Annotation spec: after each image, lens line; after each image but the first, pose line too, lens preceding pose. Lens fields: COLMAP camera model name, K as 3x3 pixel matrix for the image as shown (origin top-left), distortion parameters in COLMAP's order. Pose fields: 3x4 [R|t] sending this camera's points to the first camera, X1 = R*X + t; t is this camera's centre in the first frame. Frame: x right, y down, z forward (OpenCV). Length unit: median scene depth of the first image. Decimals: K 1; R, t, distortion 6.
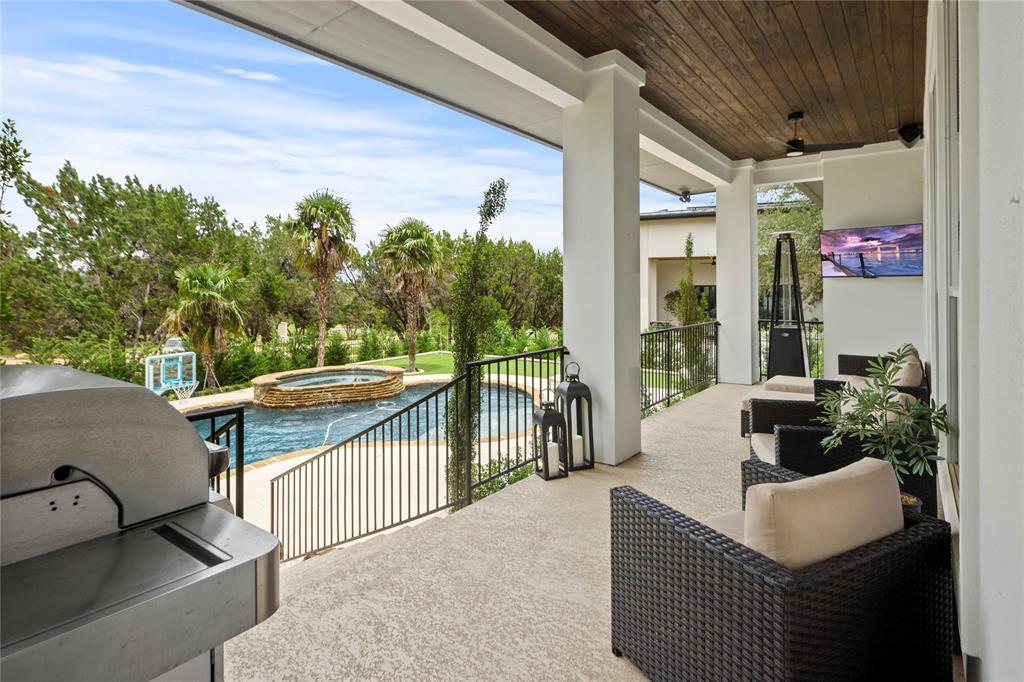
lens RADIAL K [[538.1, 0, 532.9], [0, 538.1, 279.8], [0, 0, 1]] dist [0.000612, -0.000564]
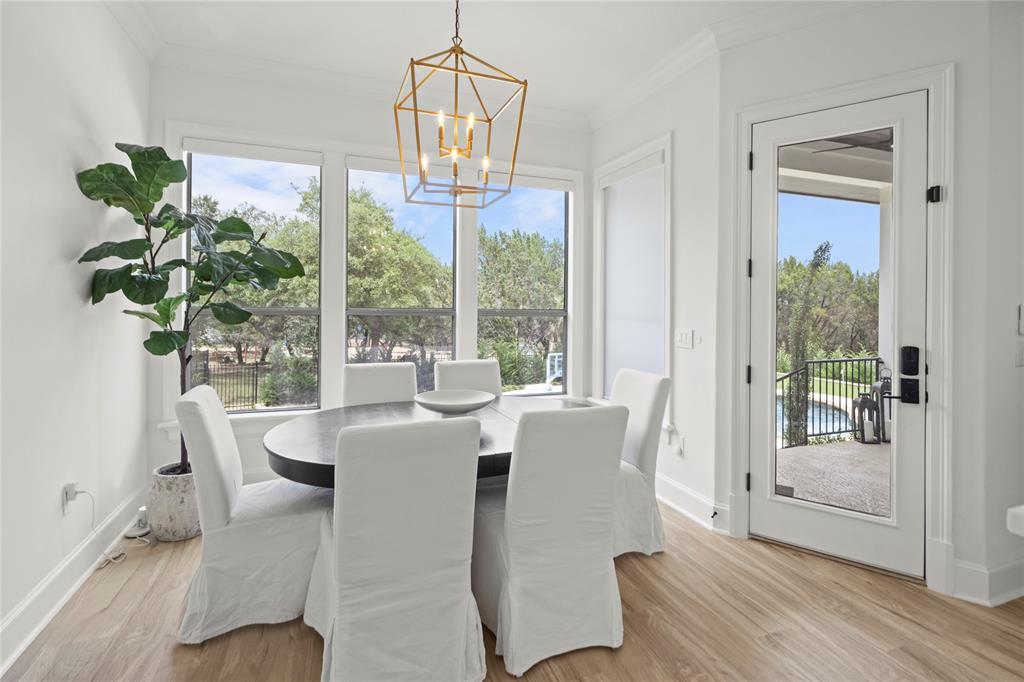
lens RADIAL K [[501.4, 0, 511.7], [0, 501.4, 303.4], [0, 0, 1]] dist [-0.000395, -0.000133]
pose [[0.829323, 0.004007, -0.558755, -0.006529], [-0.000984, 0.999983, 0.005711, -0.023686], [0.558769, -0.004186, 0.829313, -0.646410]]
